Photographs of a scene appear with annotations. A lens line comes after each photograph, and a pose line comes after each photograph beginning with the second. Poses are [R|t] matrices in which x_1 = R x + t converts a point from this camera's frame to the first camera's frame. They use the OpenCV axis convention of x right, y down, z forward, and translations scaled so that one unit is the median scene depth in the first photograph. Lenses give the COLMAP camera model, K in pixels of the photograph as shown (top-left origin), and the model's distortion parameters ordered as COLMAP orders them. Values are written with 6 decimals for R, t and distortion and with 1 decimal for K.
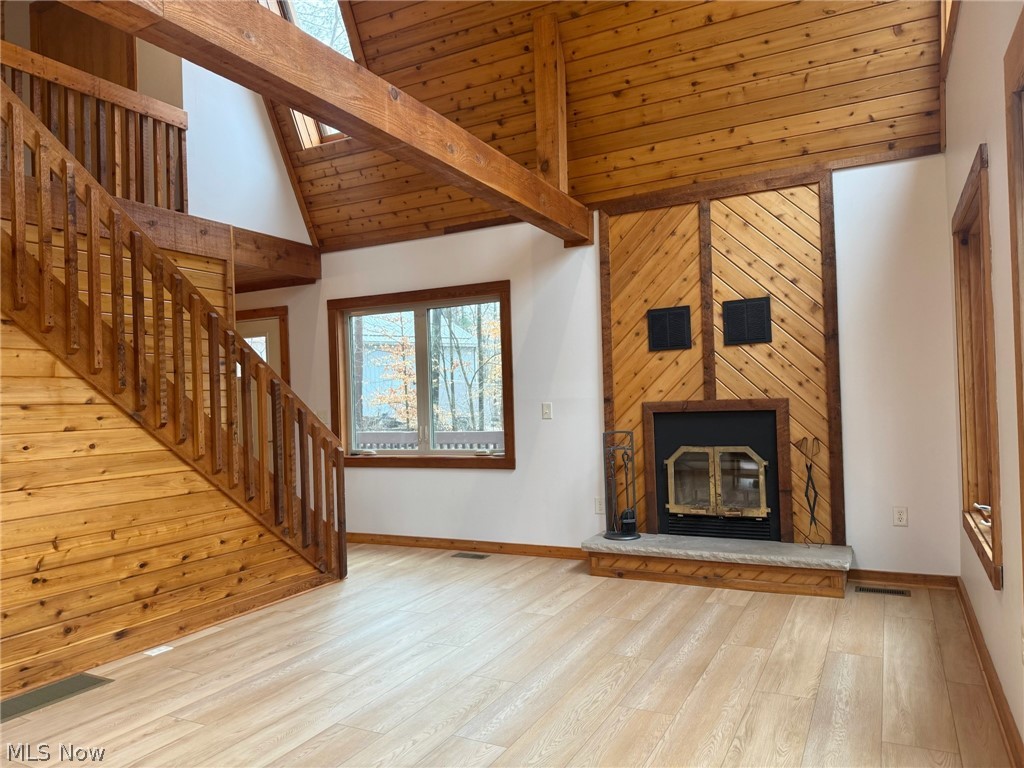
lens RADIAL K [[723.7, 0, 500.8], [0, 723.7, 400.7], [0, 0, 1]] dist [0.066421, -0.072445]
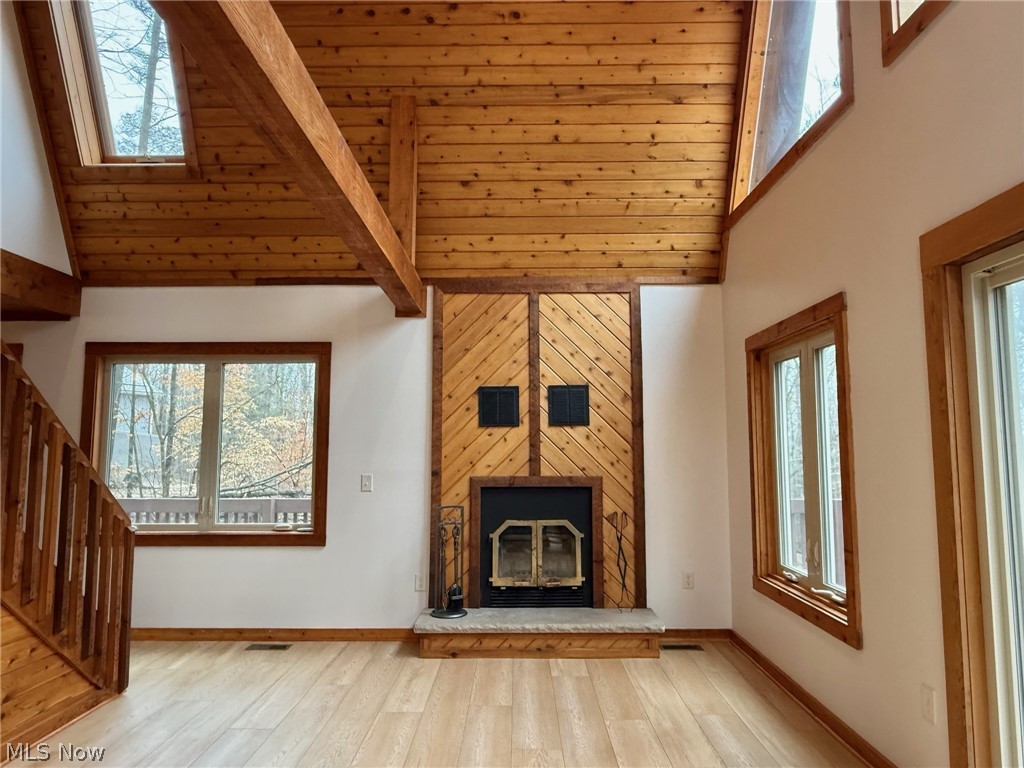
lens RADIAL K [[691.2, 0, 503.2], [0, 691.2, 386.8], [0, 0, 1]] dist [0.002121, -0.003722]
pose [[0.891060, 0.073057, 0.447968, -0.222032], [-0.027348, 0.993810, -0.107679, -0.021236], [-0.453062, 0.083697, 0.887541, 0.114287]]
